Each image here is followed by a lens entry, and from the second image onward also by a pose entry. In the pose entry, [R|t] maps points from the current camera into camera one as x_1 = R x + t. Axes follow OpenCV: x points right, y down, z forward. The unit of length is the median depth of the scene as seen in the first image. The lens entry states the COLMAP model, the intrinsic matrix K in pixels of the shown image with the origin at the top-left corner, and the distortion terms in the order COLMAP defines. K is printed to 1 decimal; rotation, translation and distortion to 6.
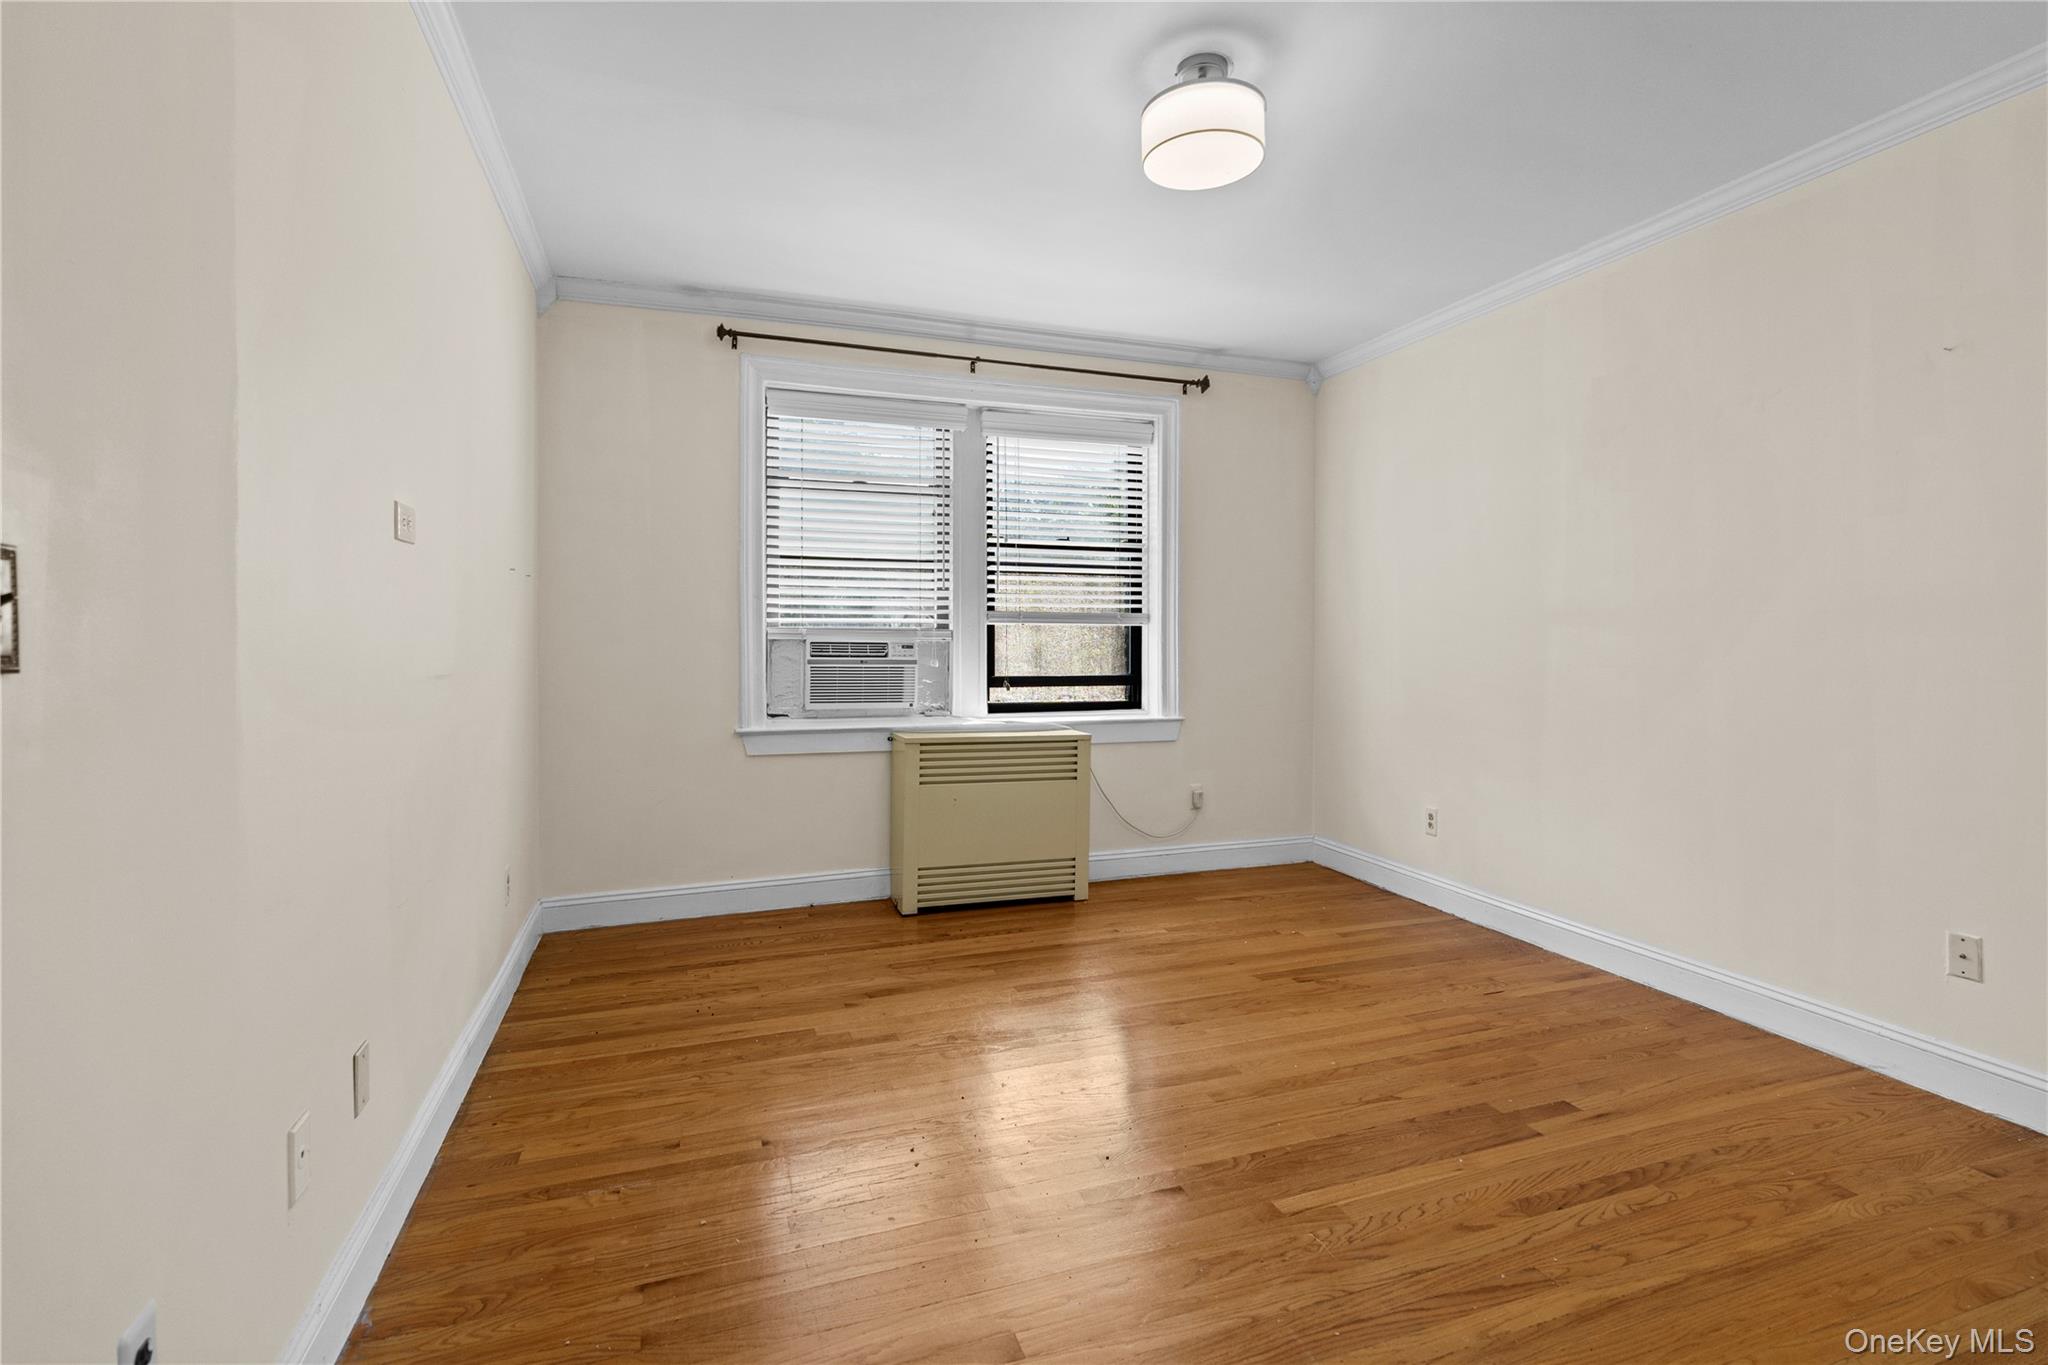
lens RADIAL K [[927.3, 0, 1013.3], [0, 927.3, 671.2], [0, 0, 1]] dist [-0.011323, 0.005869]
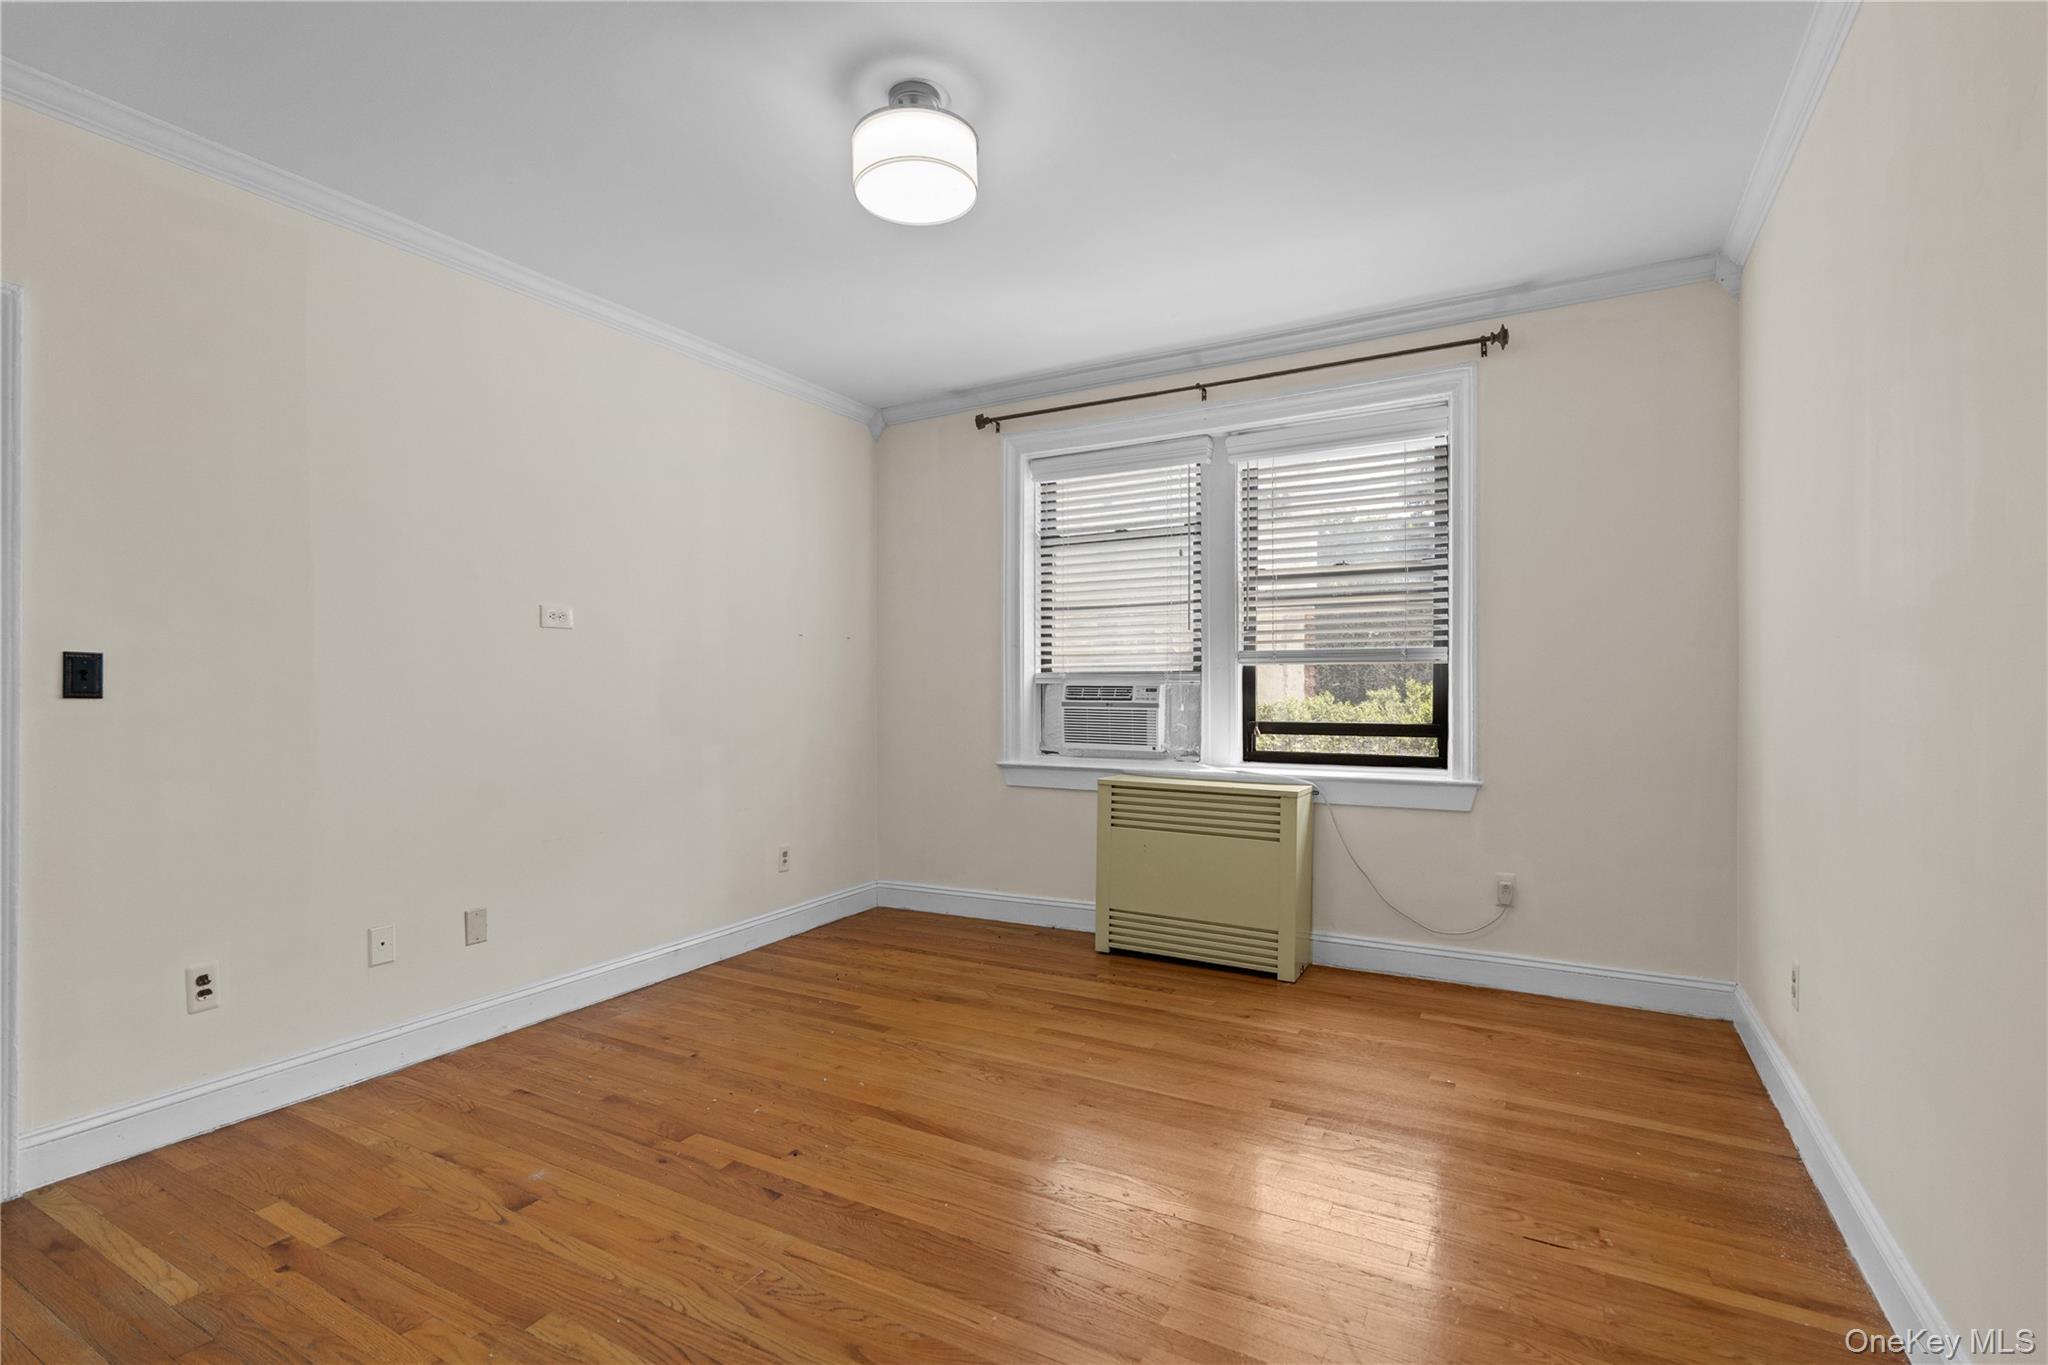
lens RADIAL K [[927.3, 0, 1013.3], [0, 927.3, 715.7], [0, 0, 1]] dist [-0.011323, 0.005869]
pose [[0.663154, 0.019415, -0.748231, 0.588534], [-0.017401, 0.999793, 0.010520, -0.007310], [0.748281, 0.006044, 0.663355, 0.249056]]
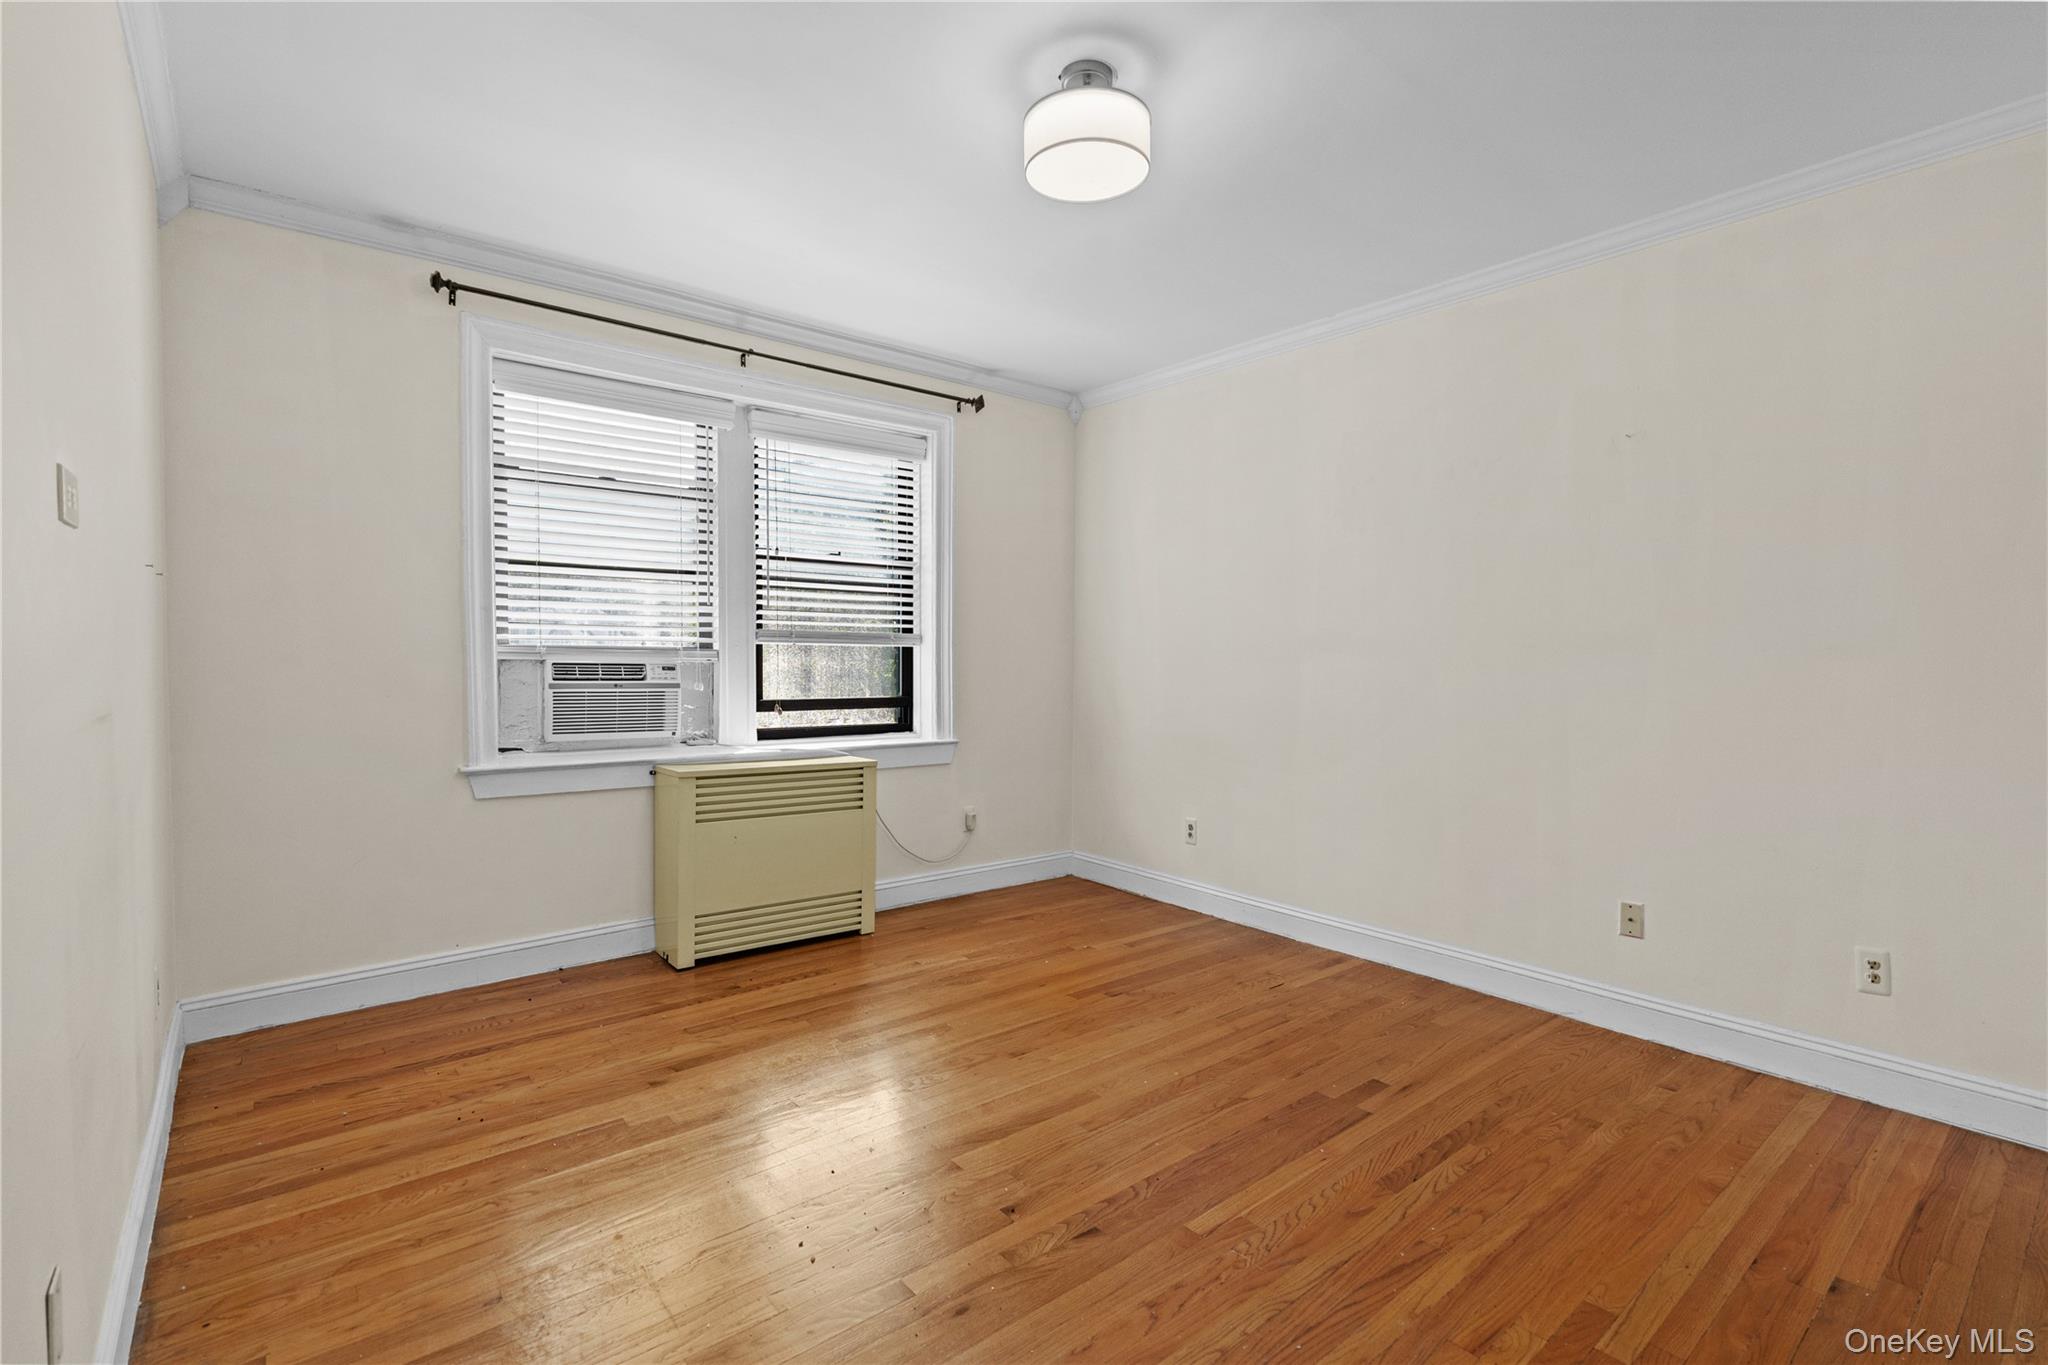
lens RADIAL K [[927.3, 0, 1004.8], [0, 927.3, 703.0], [0, 0, 1]] dist [-0.011323, 0.005869]
pose [[0.942168, -0.010530, 0.334975, -0.119015], [0.004697, 0.999823, 0.018217, -0.008321], [-0.335108, -0.015590, 0.942051, 0.060540]]
